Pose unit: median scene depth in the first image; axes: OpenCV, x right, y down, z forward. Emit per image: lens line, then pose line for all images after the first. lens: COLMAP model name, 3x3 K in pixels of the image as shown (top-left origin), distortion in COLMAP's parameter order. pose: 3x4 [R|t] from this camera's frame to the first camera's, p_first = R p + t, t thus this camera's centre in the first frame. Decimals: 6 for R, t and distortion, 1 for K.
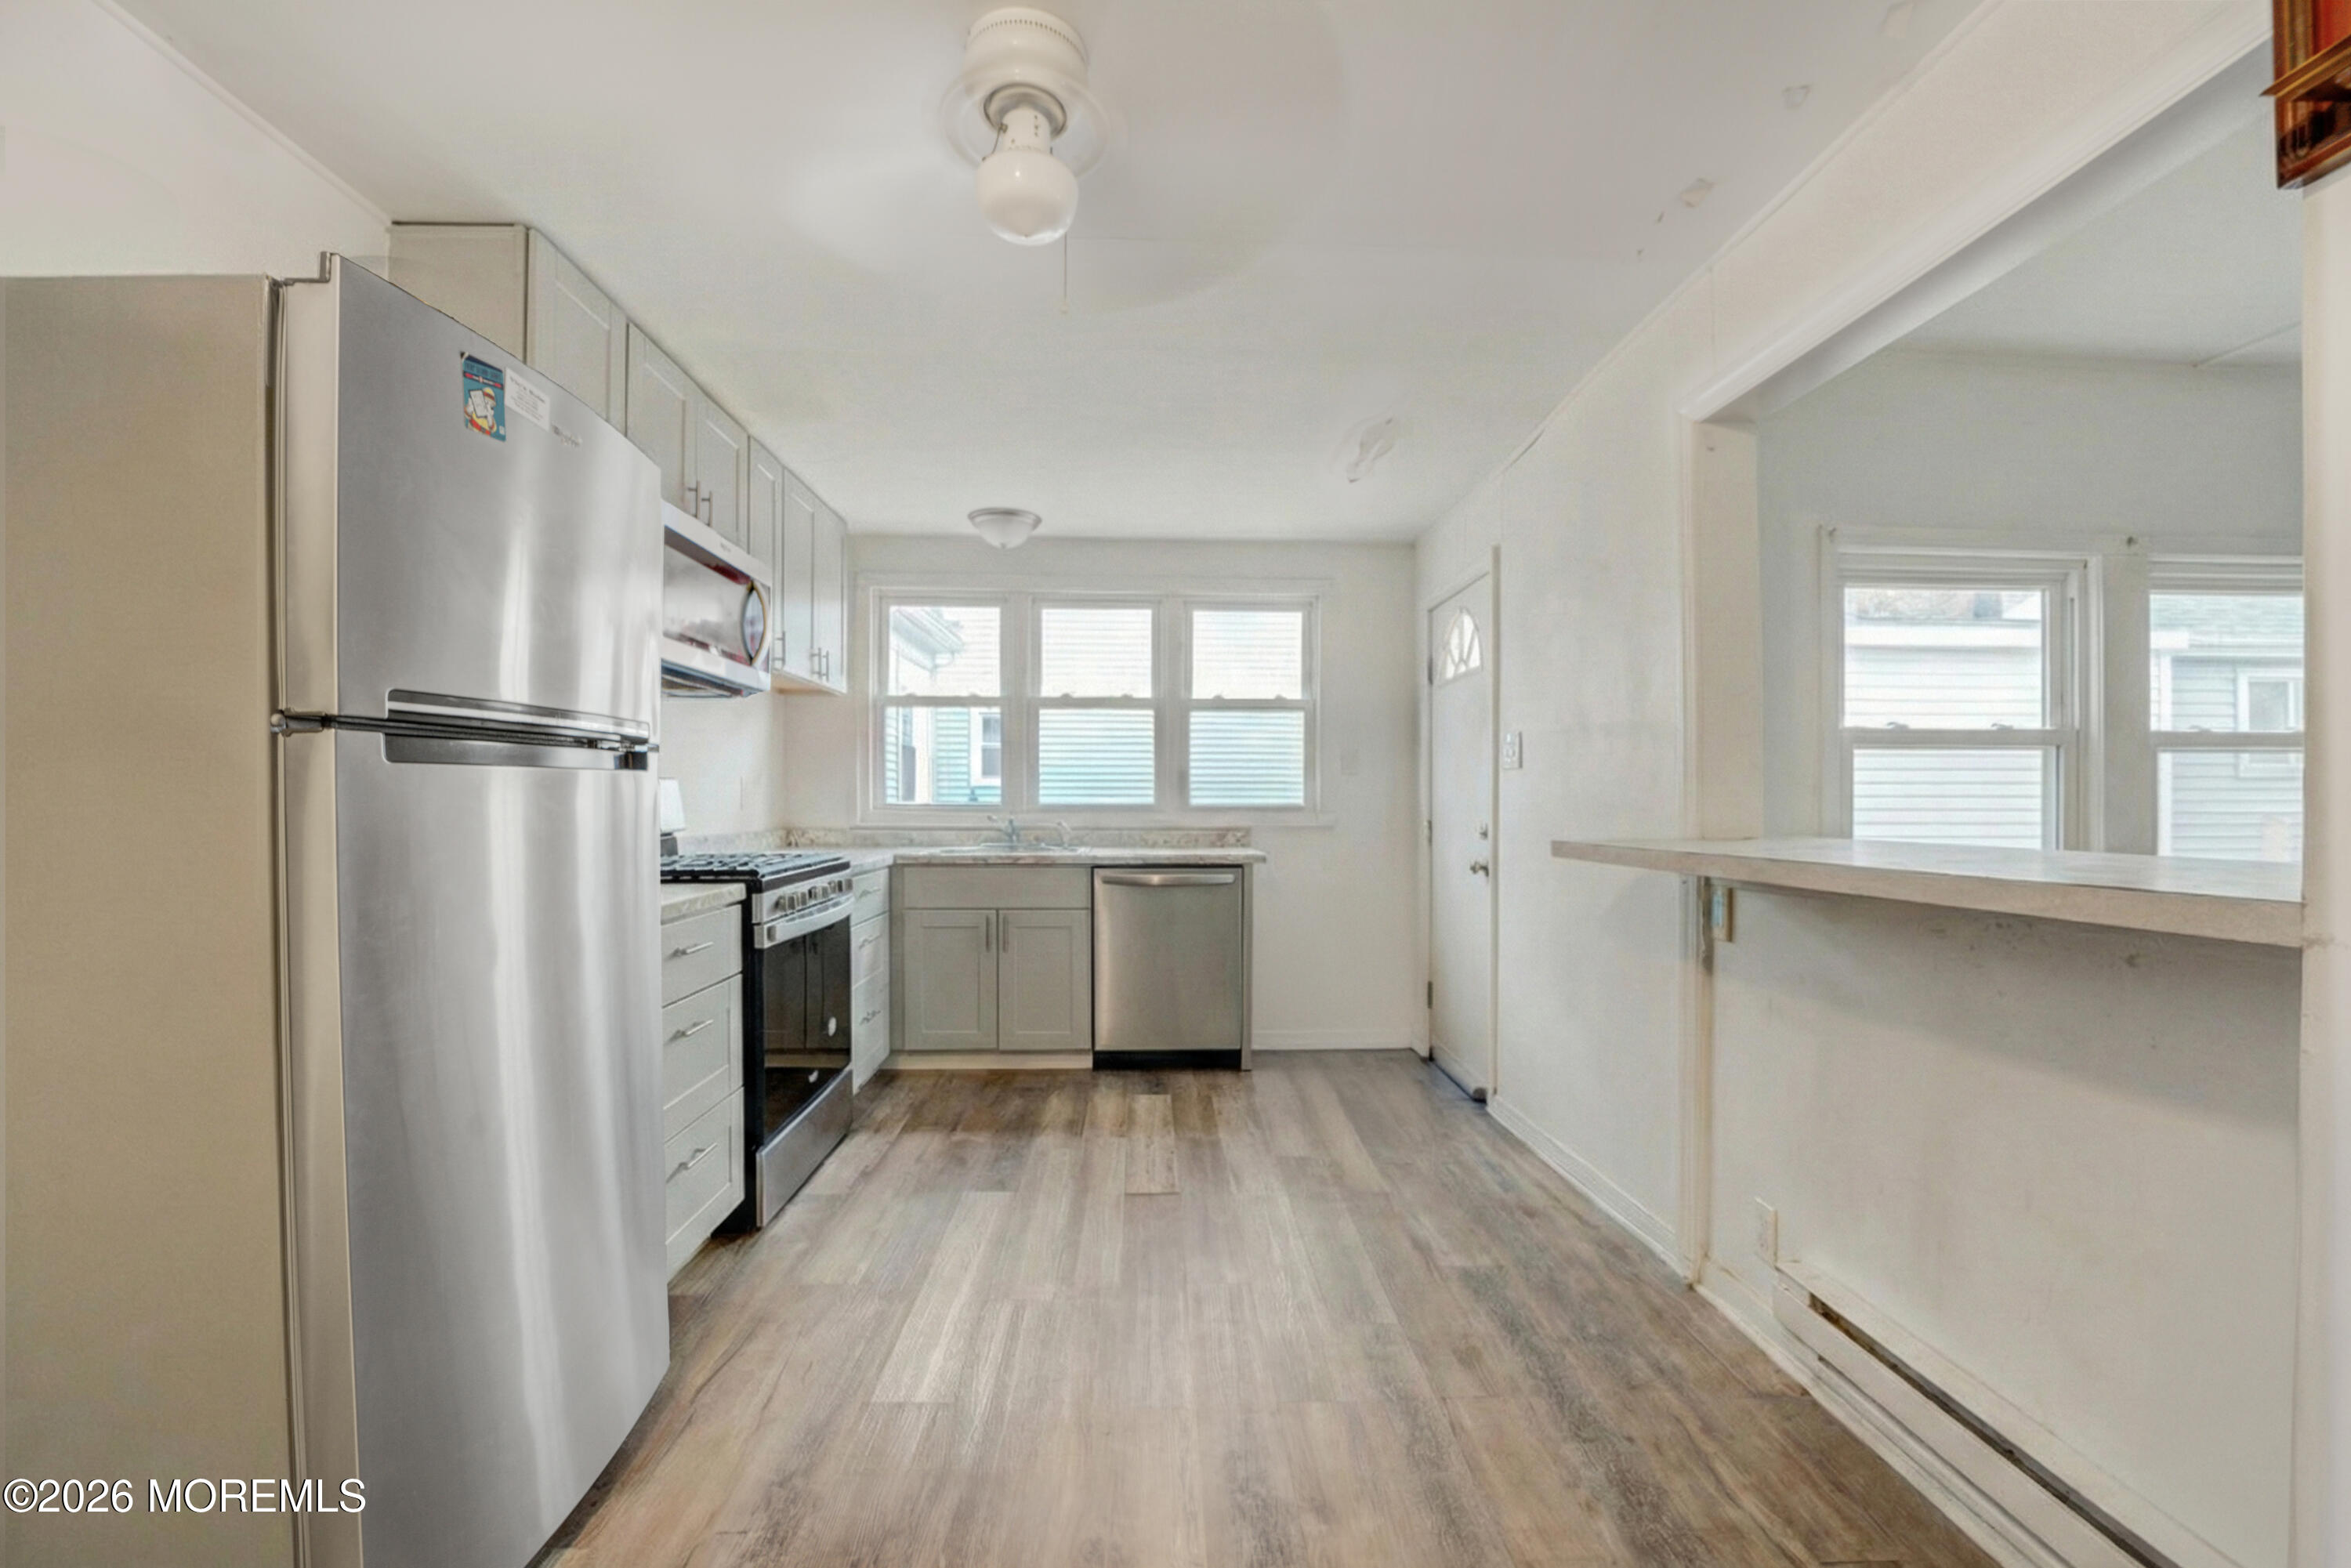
lens RADIAL K [[953.5, 0, 1177.3], [0, 953.5, 795.2], [0, 0, 1]] dist [-0.011092, -0.000249]
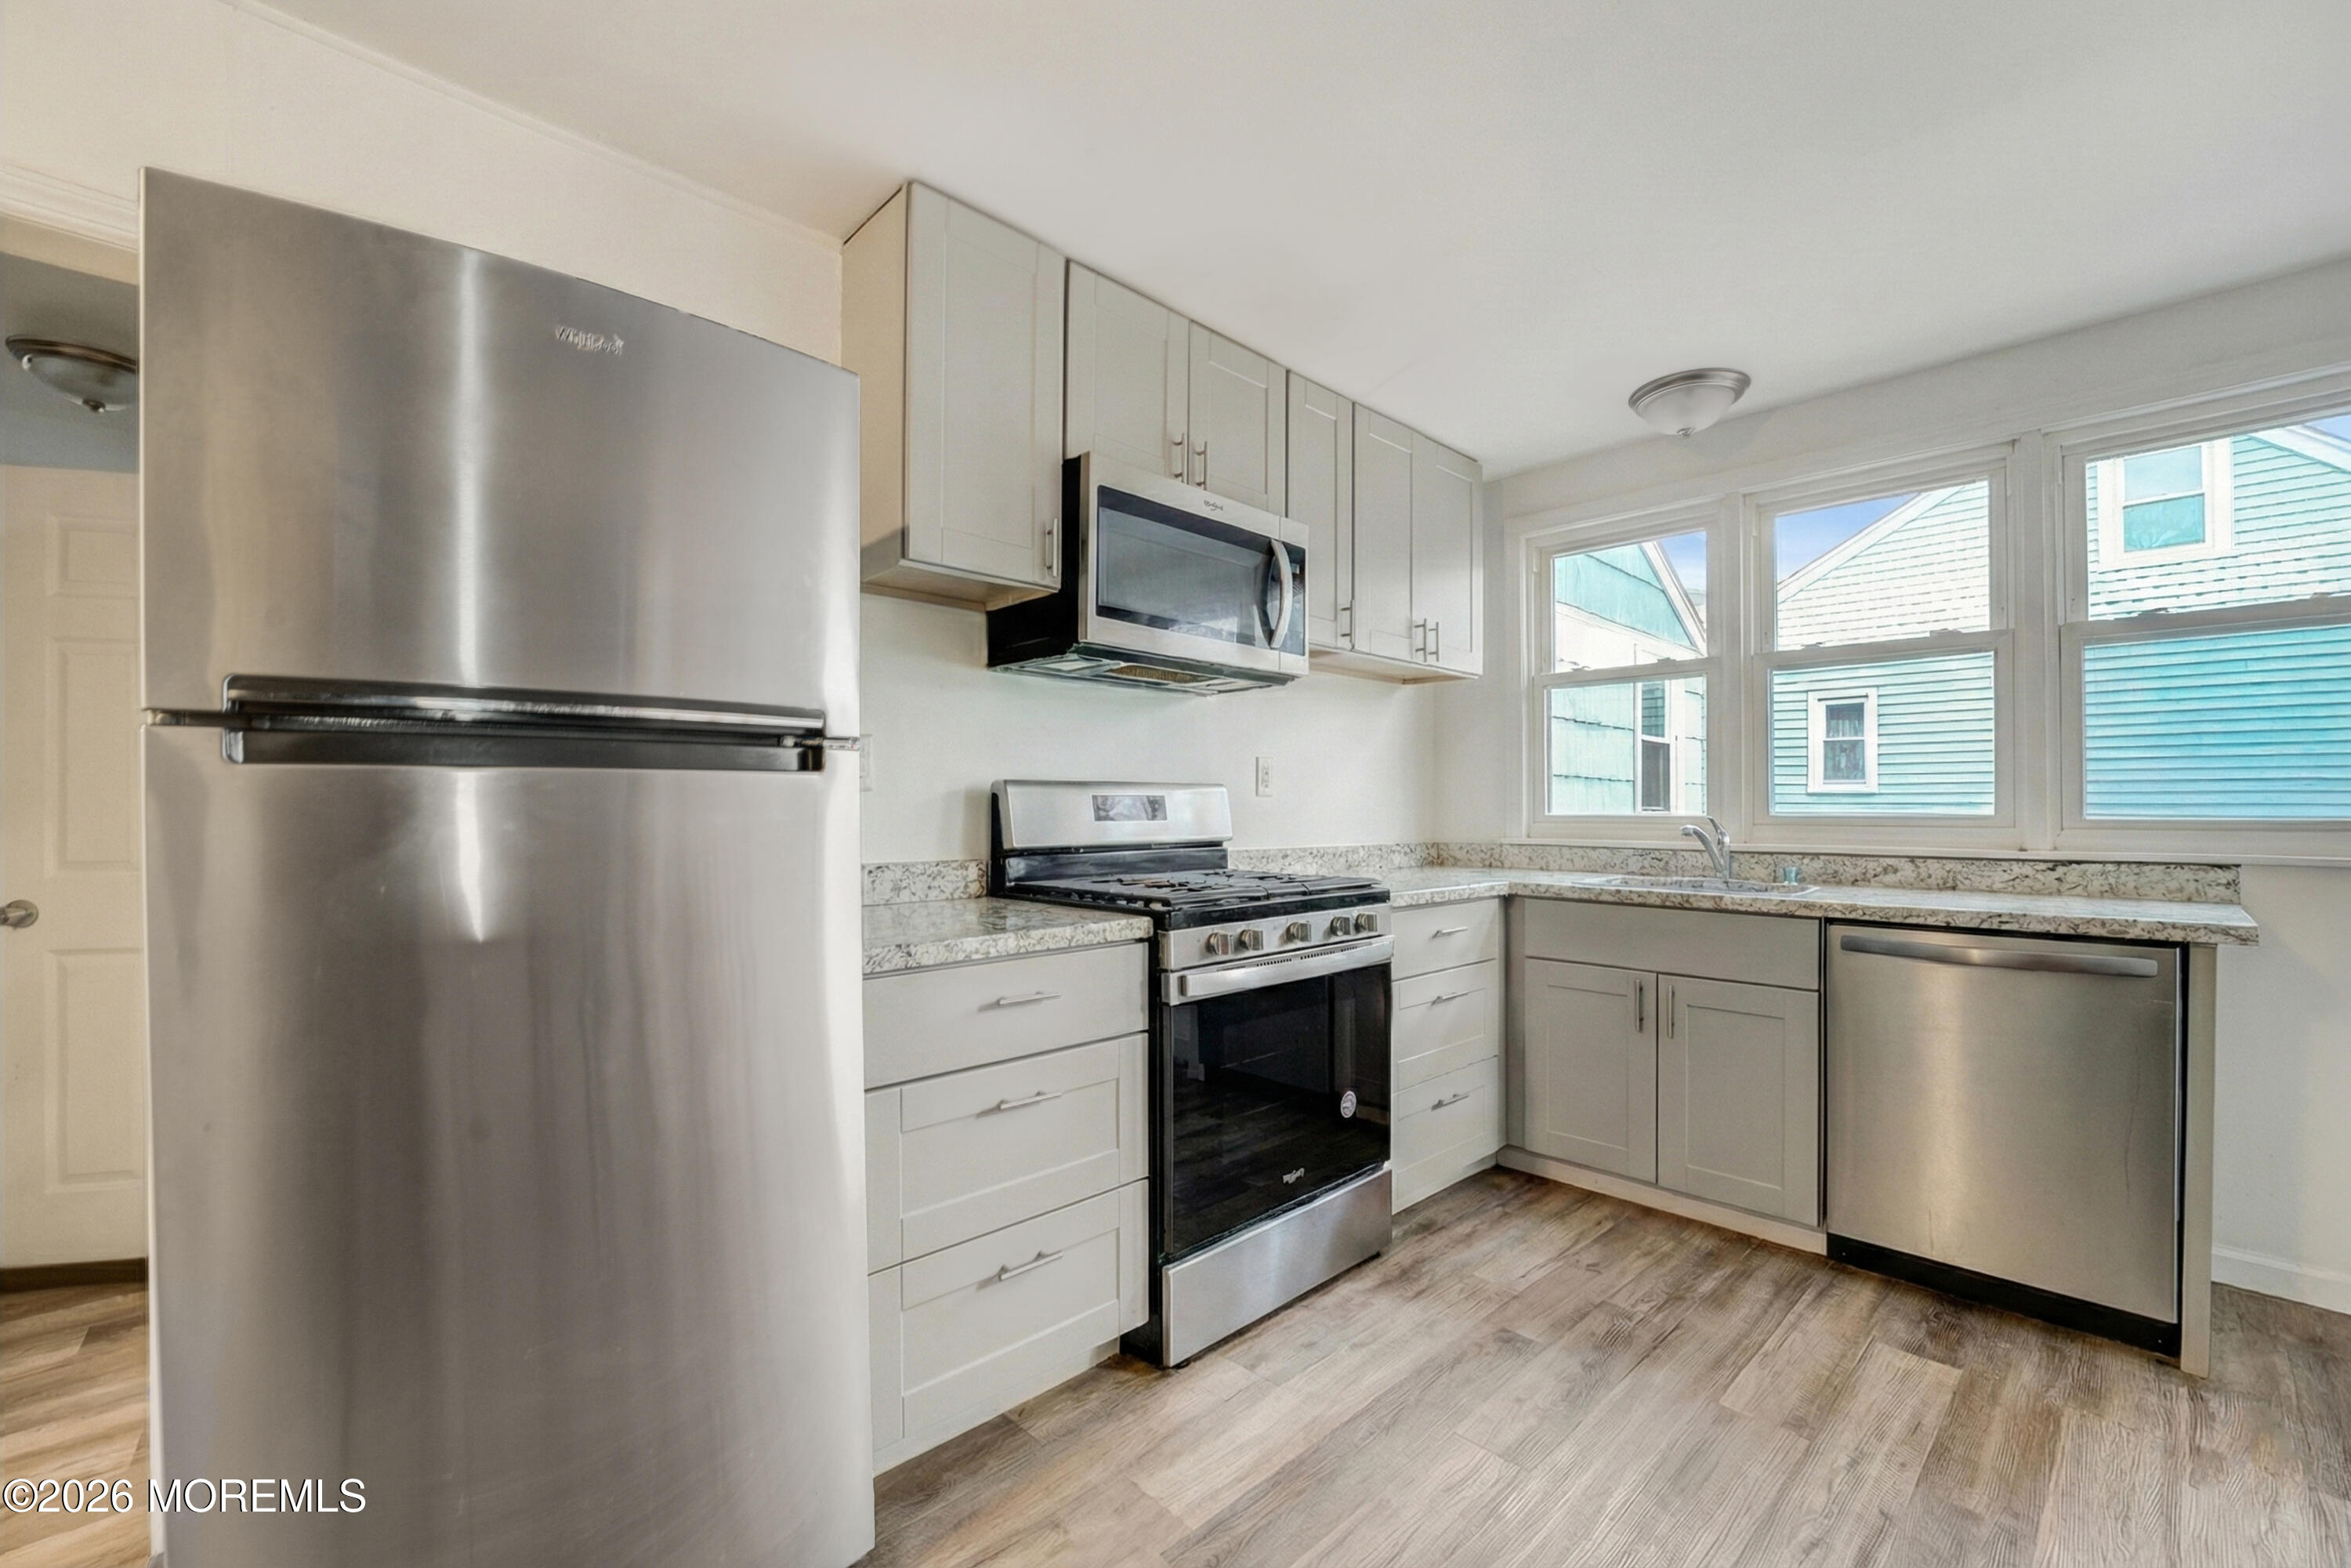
lens RADIAL K [[953.5, 0, 1172.0], [0, 953.5, 799.3], [0, 0, 1]] dist [-0.011092, -0.000249]
pose [[0.664509, -0.004786, -0.747265, 0.090159], [0.002505, 0.999988, -0.004177, -0.000044], [0.747276, 0.000904, 0.664513, 0.319117]]
